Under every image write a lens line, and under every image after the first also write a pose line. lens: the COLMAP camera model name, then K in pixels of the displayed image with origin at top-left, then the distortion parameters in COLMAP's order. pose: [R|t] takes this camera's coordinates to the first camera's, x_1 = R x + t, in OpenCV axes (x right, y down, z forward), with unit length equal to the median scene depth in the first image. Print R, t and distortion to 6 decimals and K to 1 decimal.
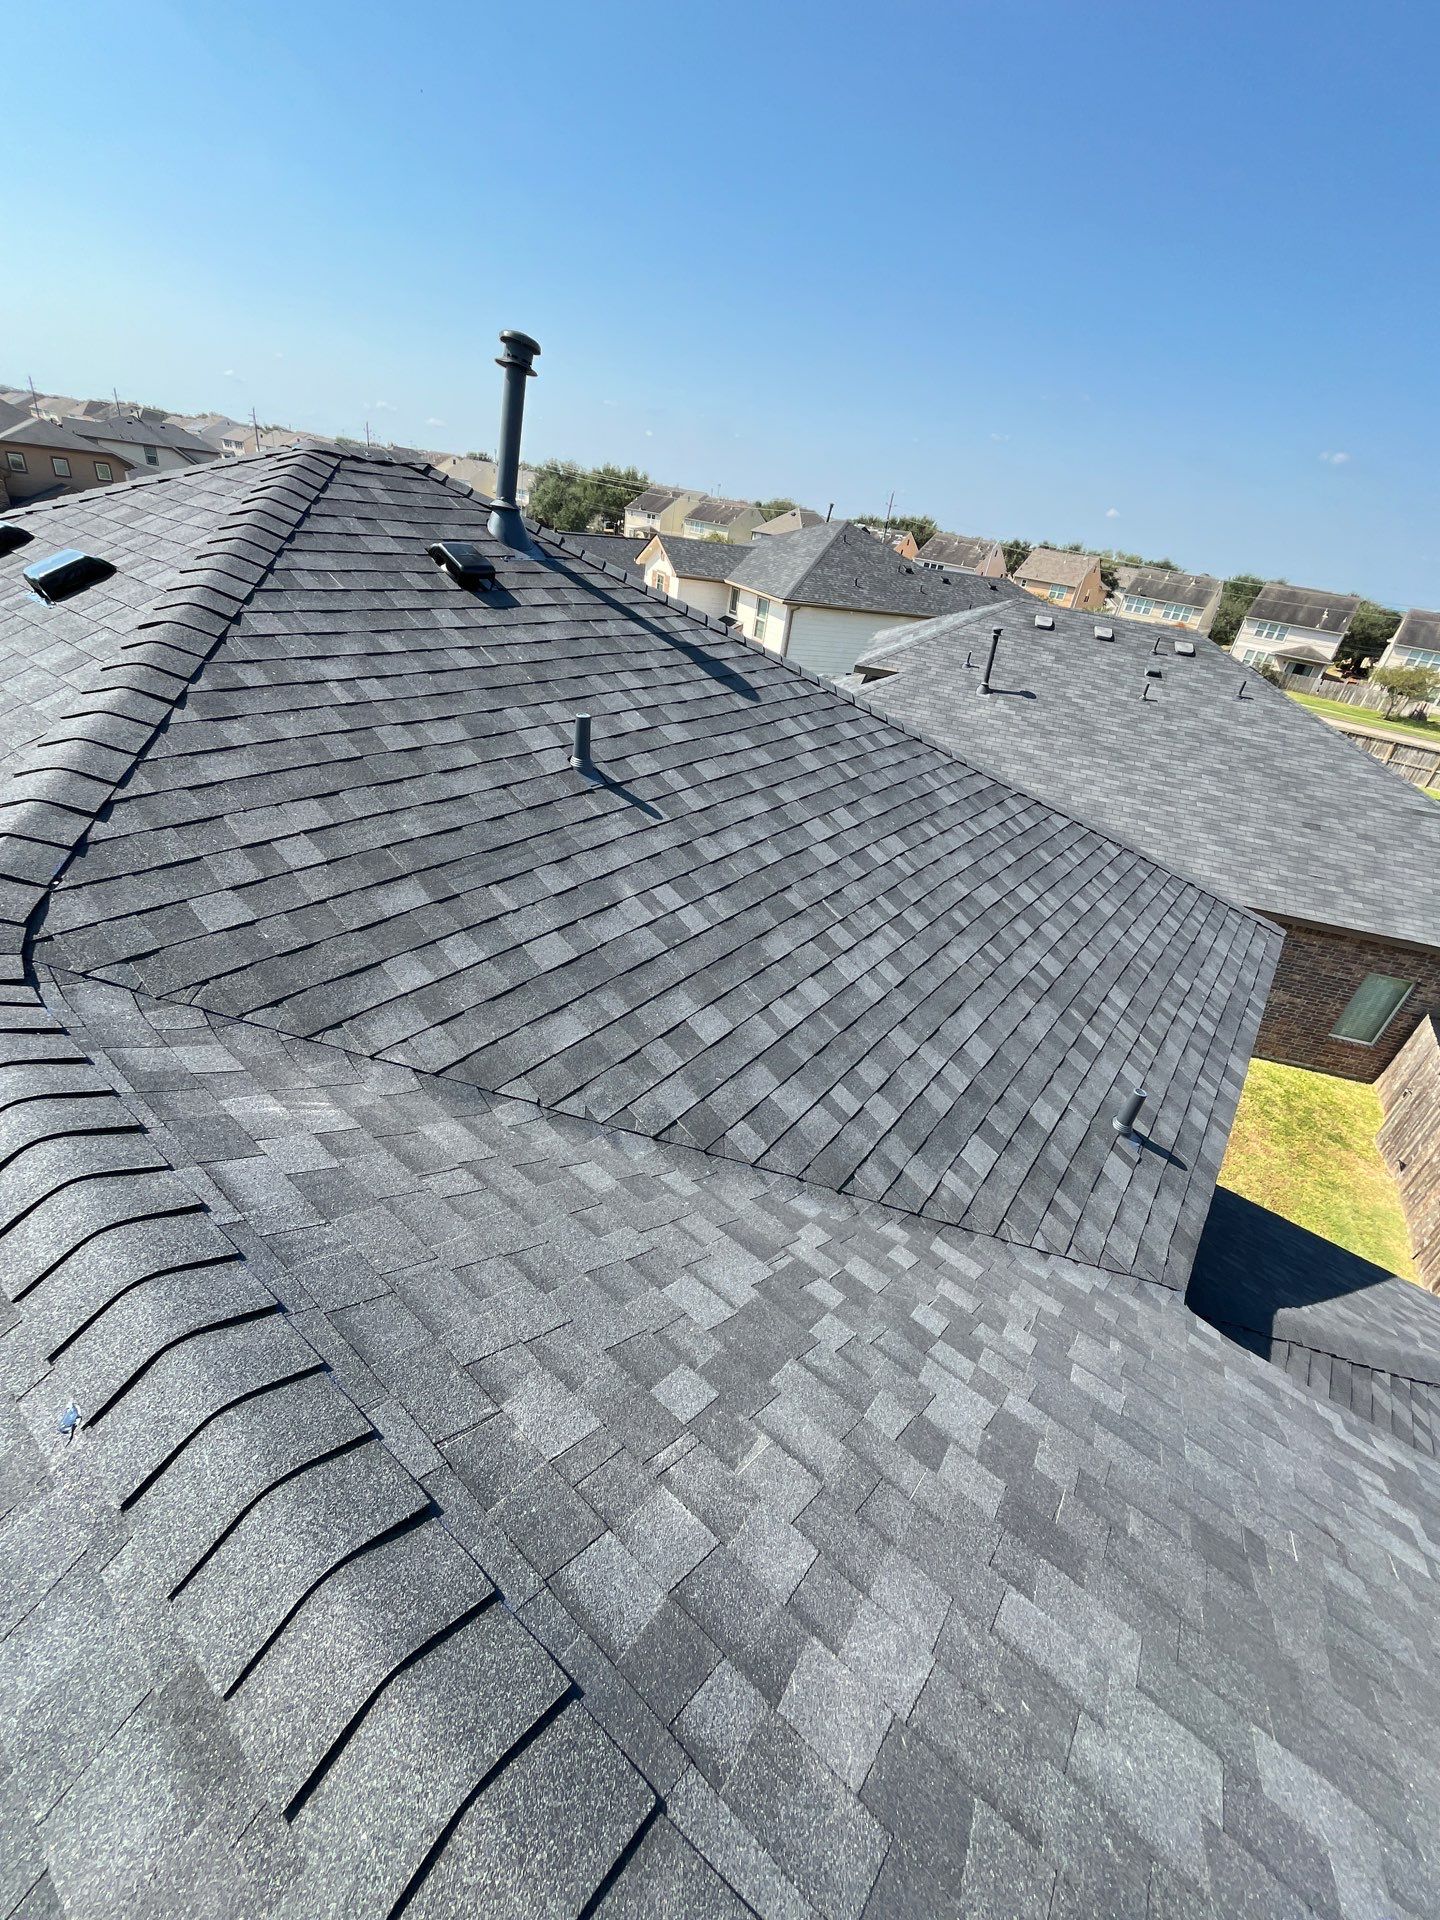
lens RADIAL K [[777.2, 0, 717.6], [0, 777.2, 950.5], [0, 0, 1]] dist [-0.002079, -0.000035]
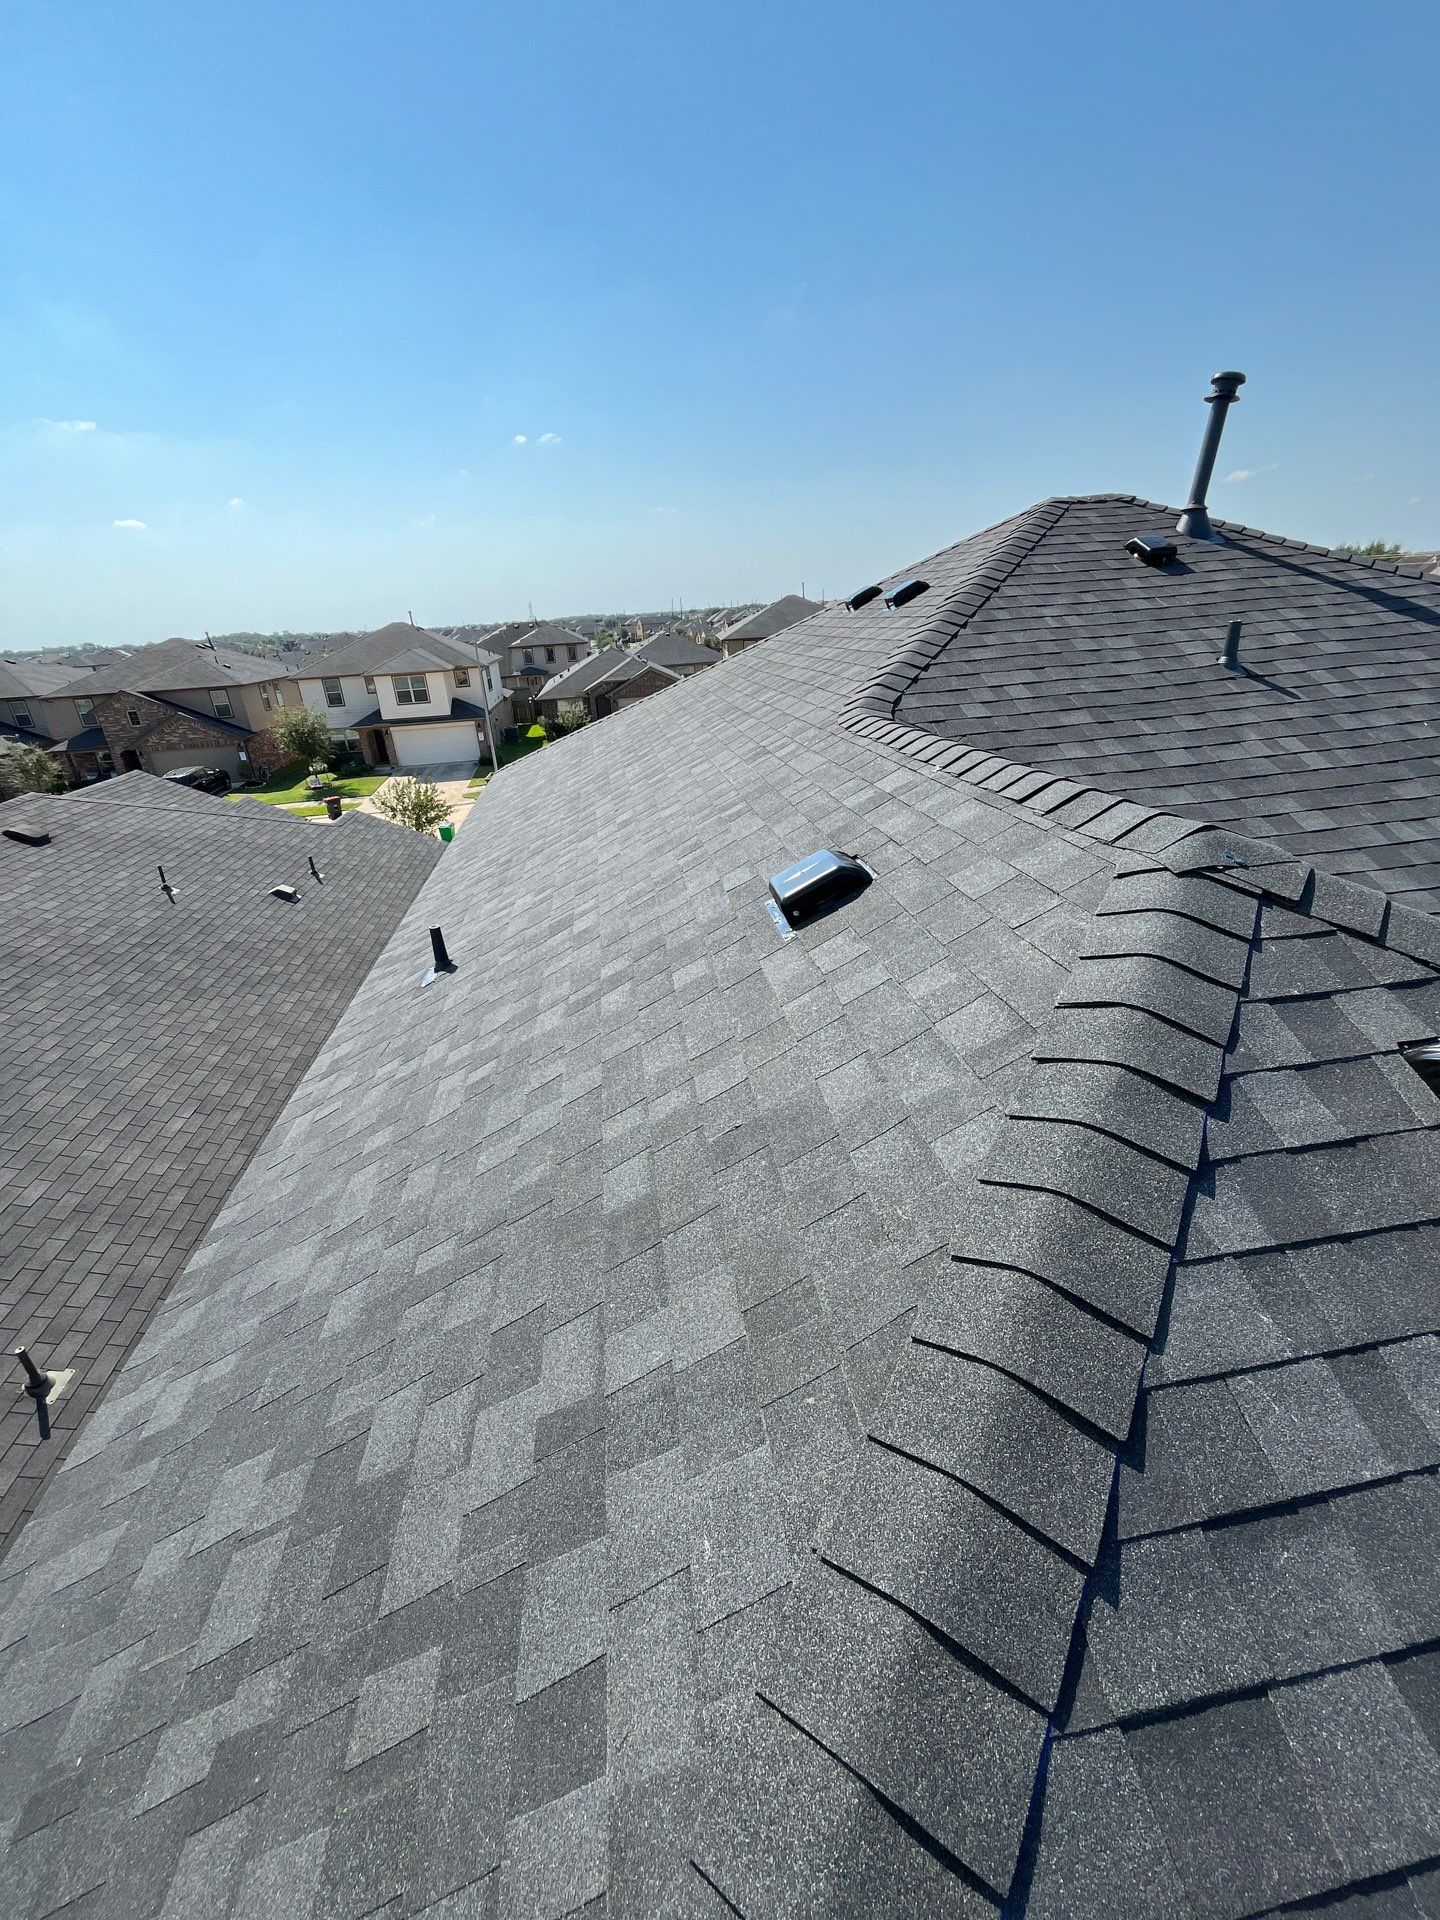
lens RADIAL K [[777.2, 0, 718.3], [0, 777.2, 953.7], [0, 0, 1]] dist [-0.002079, -0.000035]
pose [[0.717645, 0.108995, -0.687827, 0.135133], [-0.203485, 0.977393, -0.057425, 0.418469], [0.666018, 0.181173, 0.723600, -0.345028]]
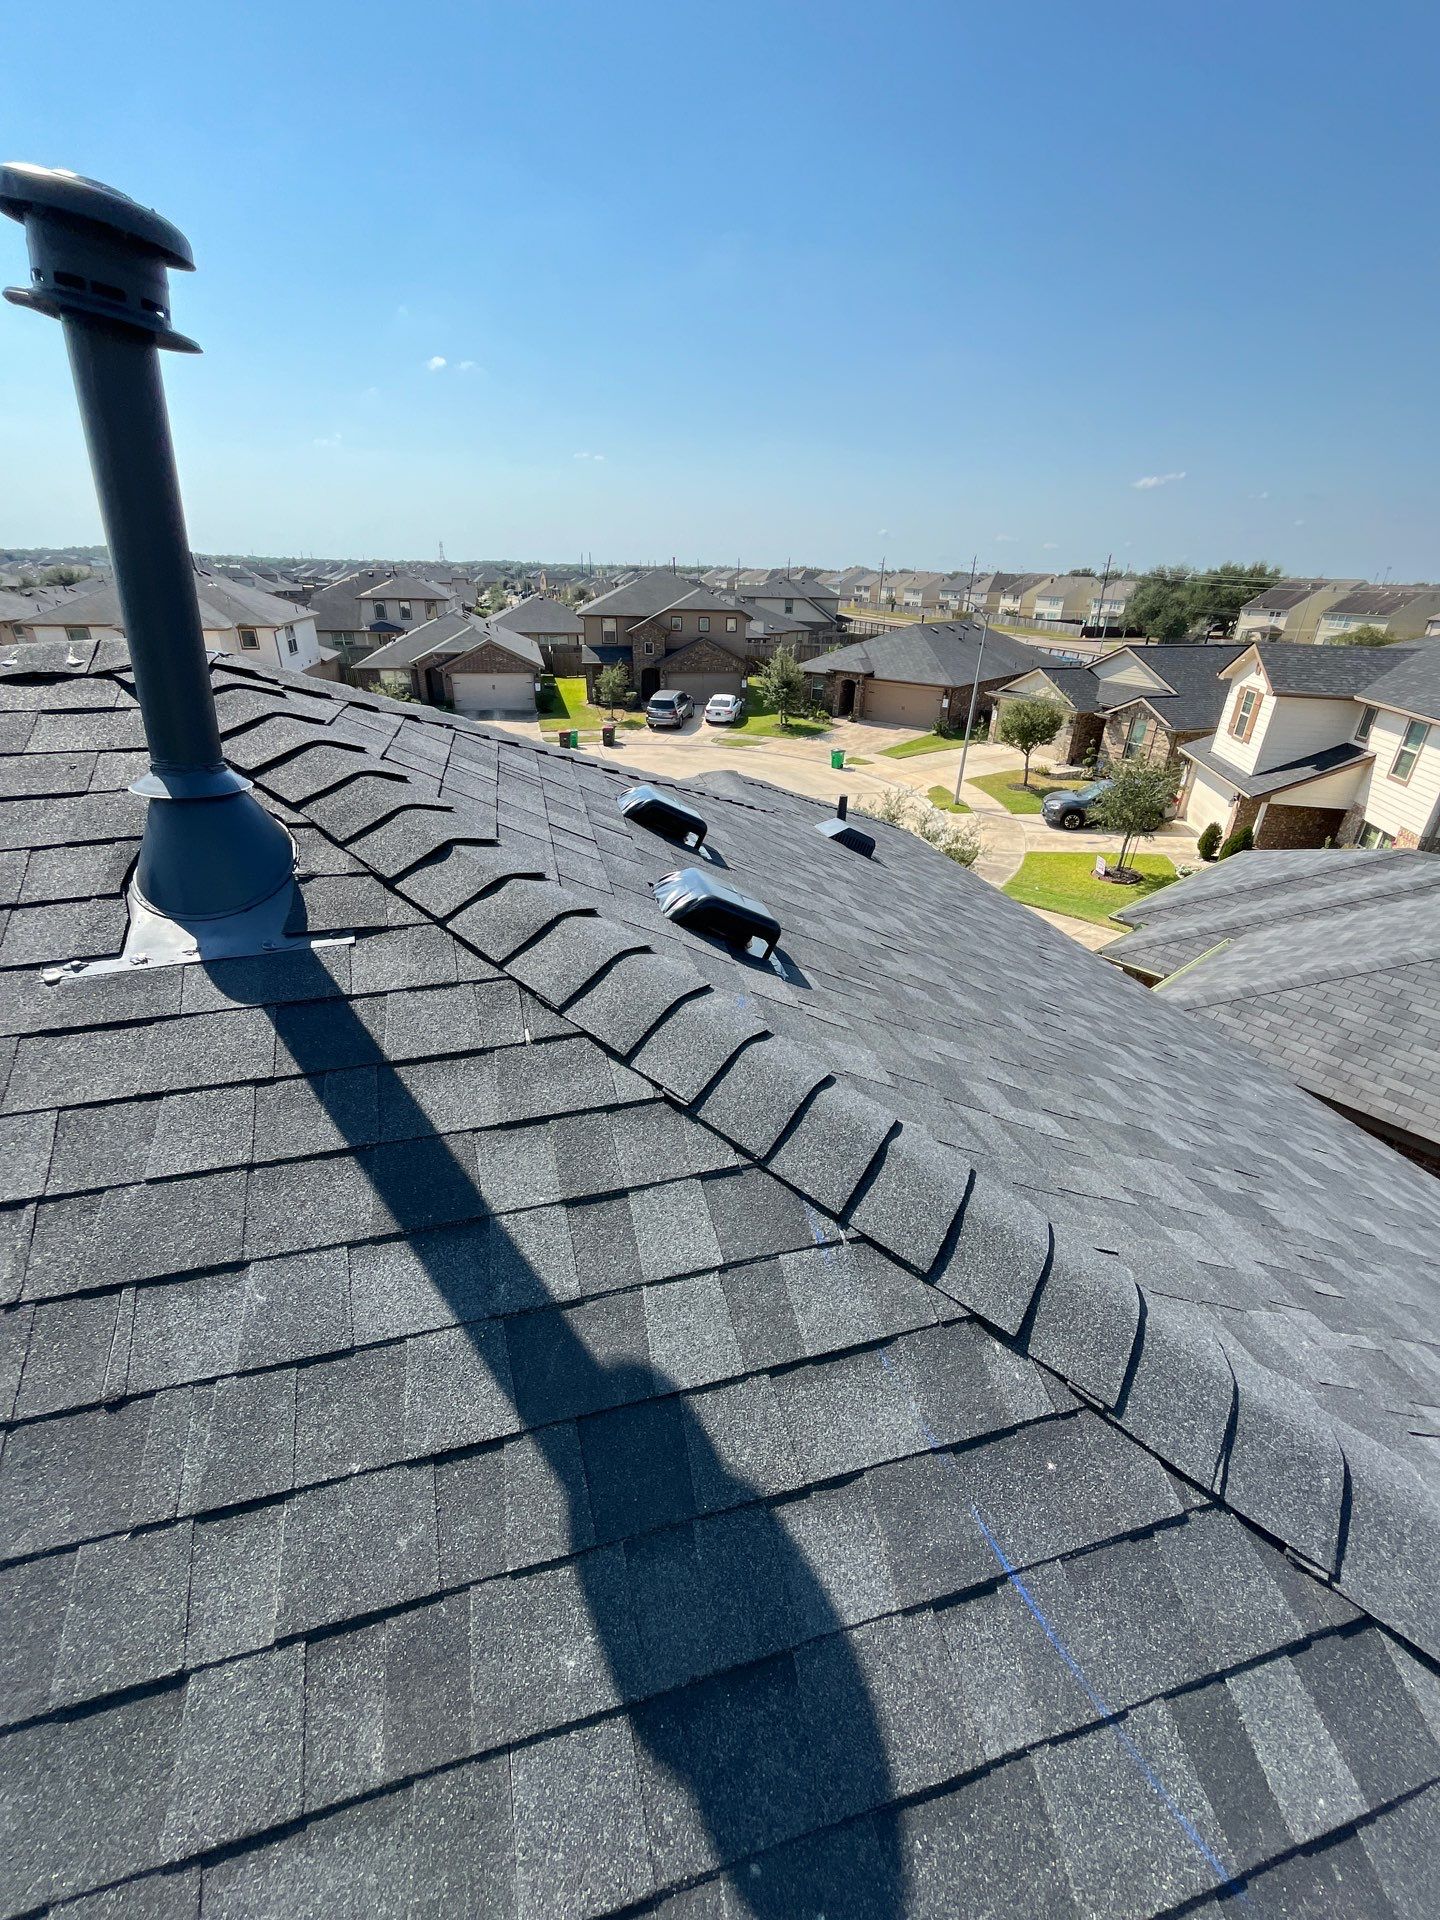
lens RADIAL K [[777.2, 0, 724.4], [0, 777.2, 953.0], [0, 0, 1]] dist [-0.002079, -0.000035]
pose [[0.787508, 0.162370, -0.594531, 0.112054], [-0.232094, 0.971785, -0.042029, -0.603035], [0.570932, 0.171086, 0.802973, 0.980819]]
